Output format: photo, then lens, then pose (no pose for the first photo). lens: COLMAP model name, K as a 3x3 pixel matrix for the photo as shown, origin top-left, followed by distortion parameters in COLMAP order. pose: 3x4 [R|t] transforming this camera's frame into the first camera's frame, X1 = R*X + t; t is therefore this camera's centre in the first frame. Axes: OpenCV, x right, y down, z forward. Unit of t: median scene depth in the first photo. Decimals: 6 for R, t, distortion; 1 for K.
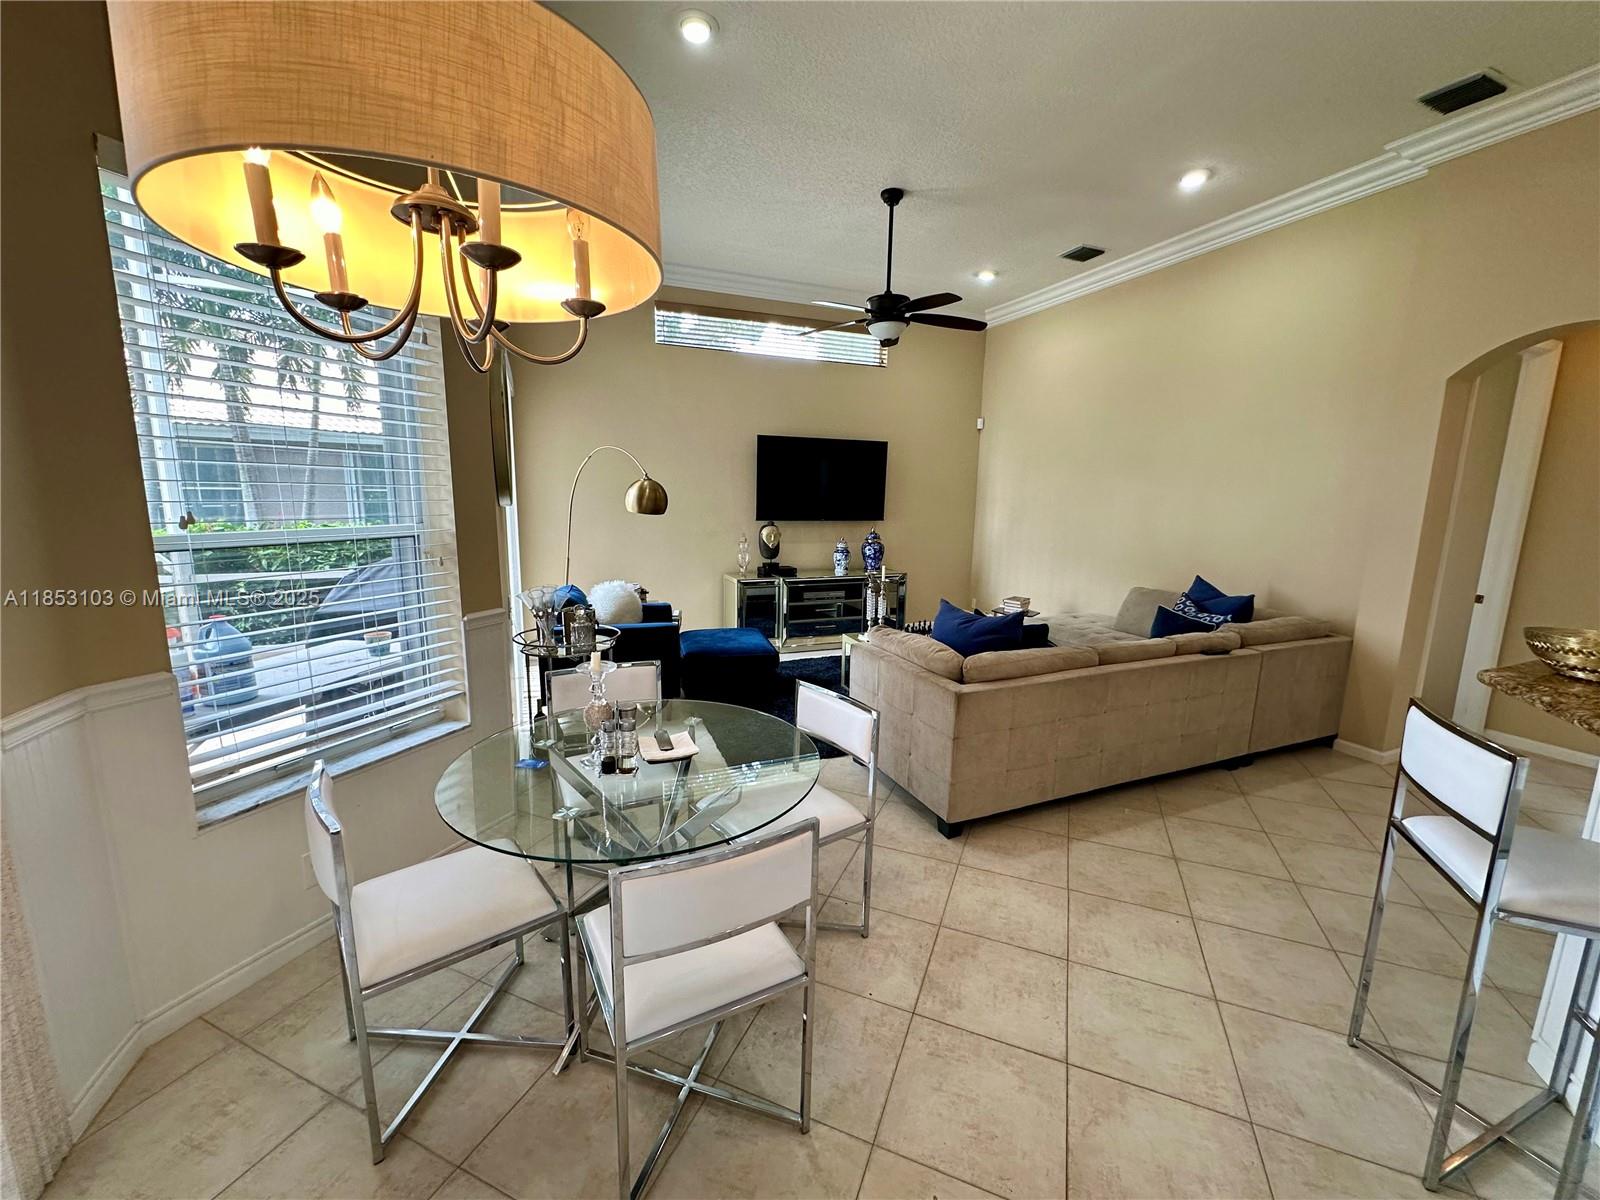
lens RADIAL K [[632.9, 0, 794.0], [0, 632.9, 601.1], [0, 0, 1]] dist [-0.008023, -0.000313]
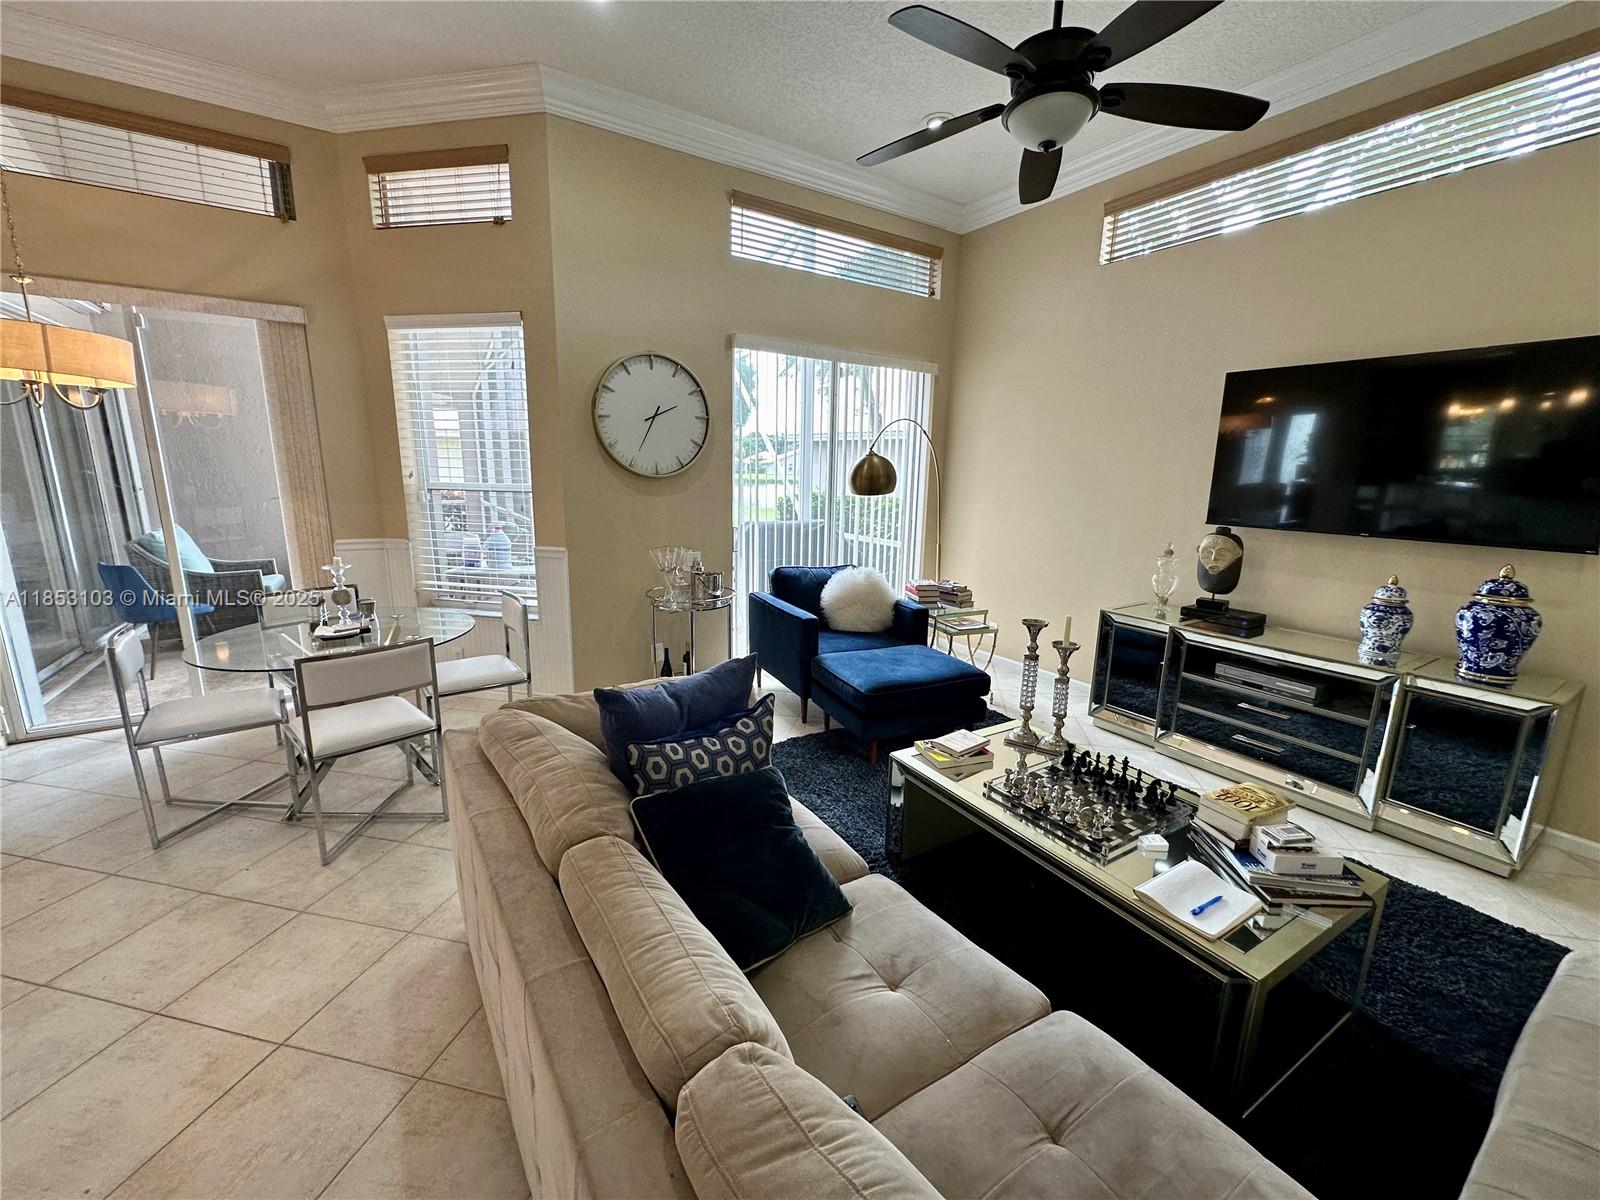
lens RADIAL K [[632.9, 0, 794.0], [0, 632.9, 601.1], [0, 0, 1]] dist [-0.008023, -0.000313]
pose [[0.173340, 0.190837, -0.966196, 0.721014], [-0.178114, 0.970944, 0.159820, -0.133960], [0.968622, 0.144390, 0.202294, 0.851649]]
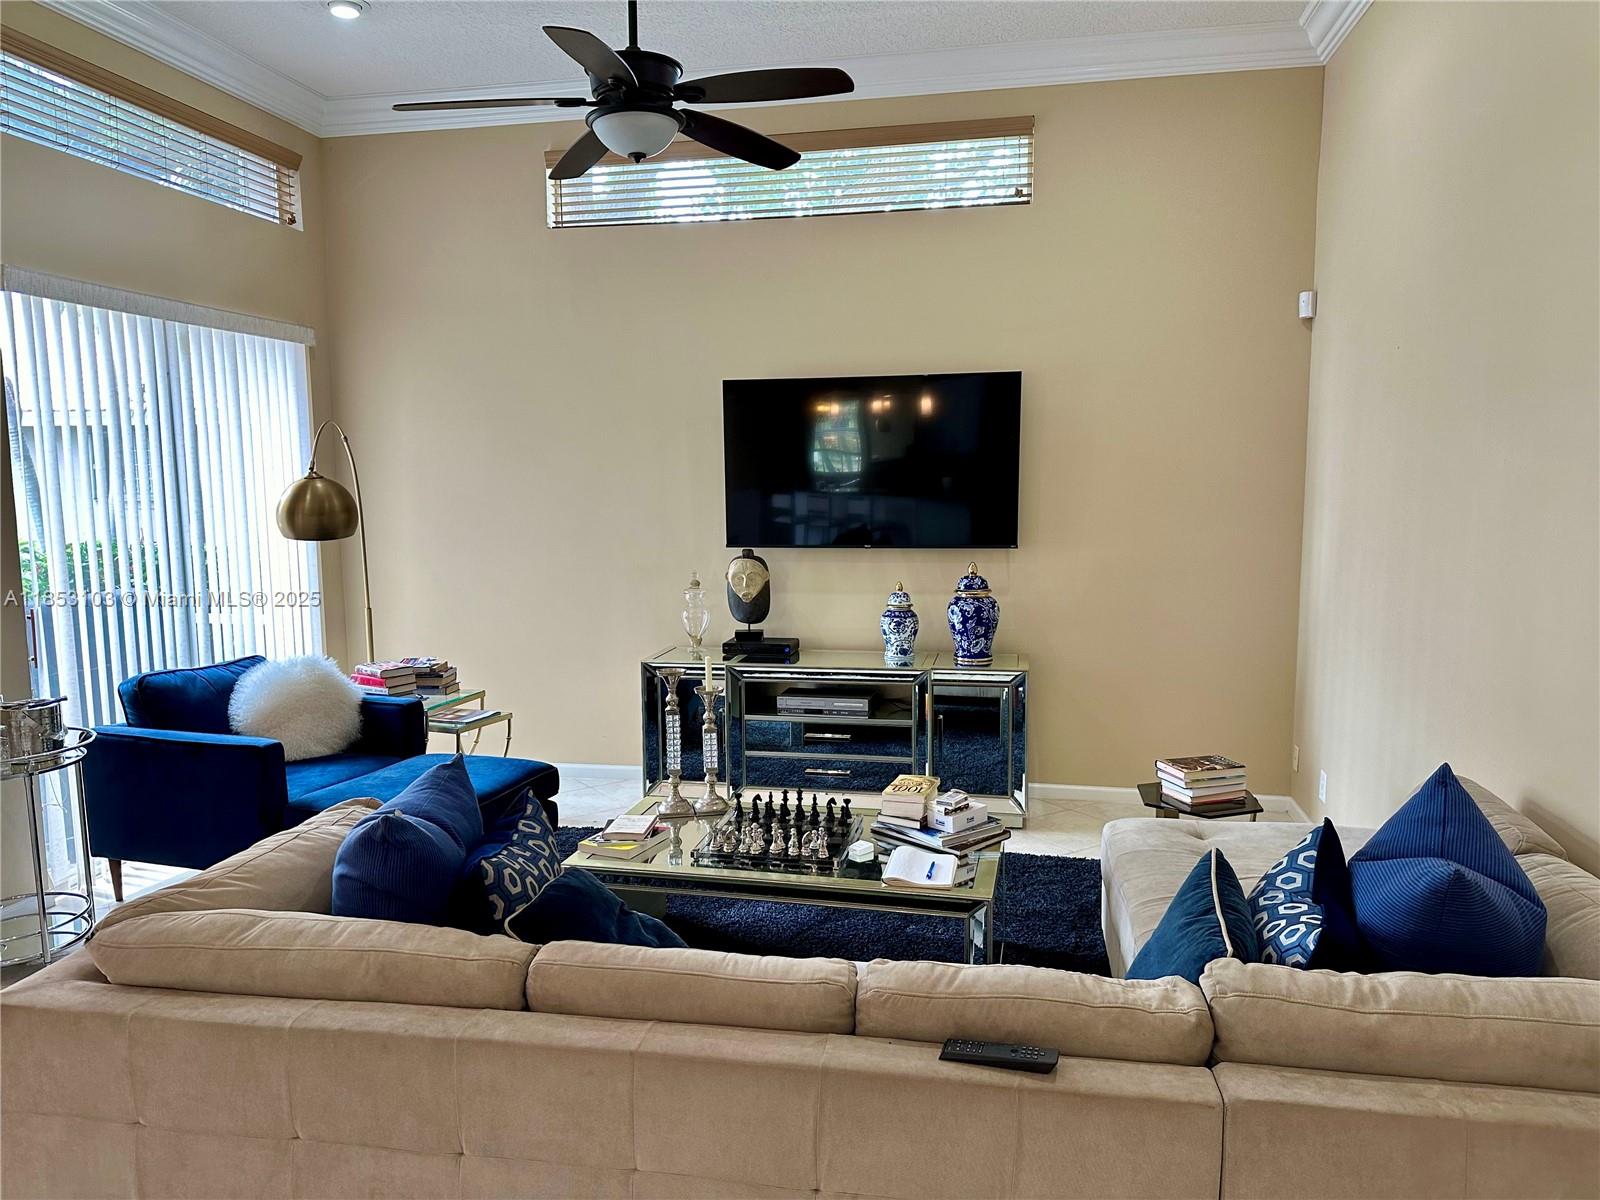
lens RADIAL K [[1109.0, 0, 789.1], [0, 1109.0, 611.4], [0, 0, 1]] dist [0.070975, -0.093294]
pose [[0.833934, 0.043990, -0.550108, 0.771110], [-0.071354, 0.997046, -0.028438, -0.085958], [0.547232, 0.062967, 0.834609, 0.457288]]
